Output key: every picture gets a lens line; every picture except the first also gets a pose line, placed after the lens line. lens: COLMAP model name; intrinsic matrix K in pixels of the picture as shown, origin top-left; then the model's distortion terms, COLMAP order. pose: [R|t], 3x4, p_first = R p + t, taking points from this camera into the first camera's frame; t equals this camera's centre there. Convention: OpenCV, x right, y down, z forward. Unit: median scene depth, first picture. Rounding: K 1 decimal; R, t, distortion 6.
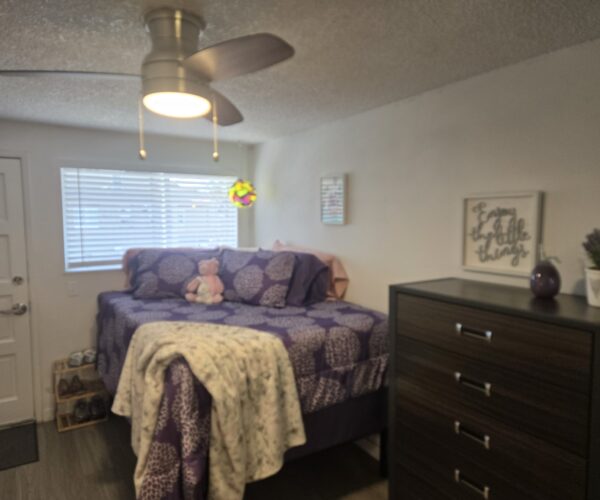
lens RADIAL K [[441.2, 0, 295.6], [0, 441.2, 254.4], [0, 0, 1]] dist [0.082550, -0.073249]
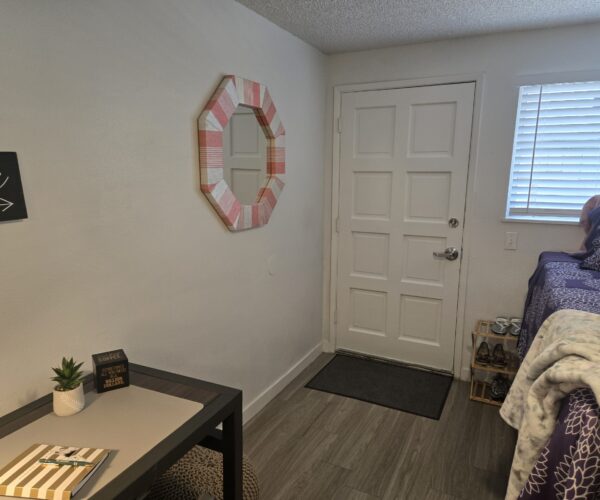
lens RADIAL K [[441.2, 0, 295.6], [0, 441.2, 254.4], [0, 0, 1]] dist [0.082550, -0.073249]
pose [[0.512851, 0.172368, -0.840995, -0.009313], [-0.084581, 0.985015, 0.150307, 0.012249], [0.854301, -0.005953, 0.519745, 0.251683]]
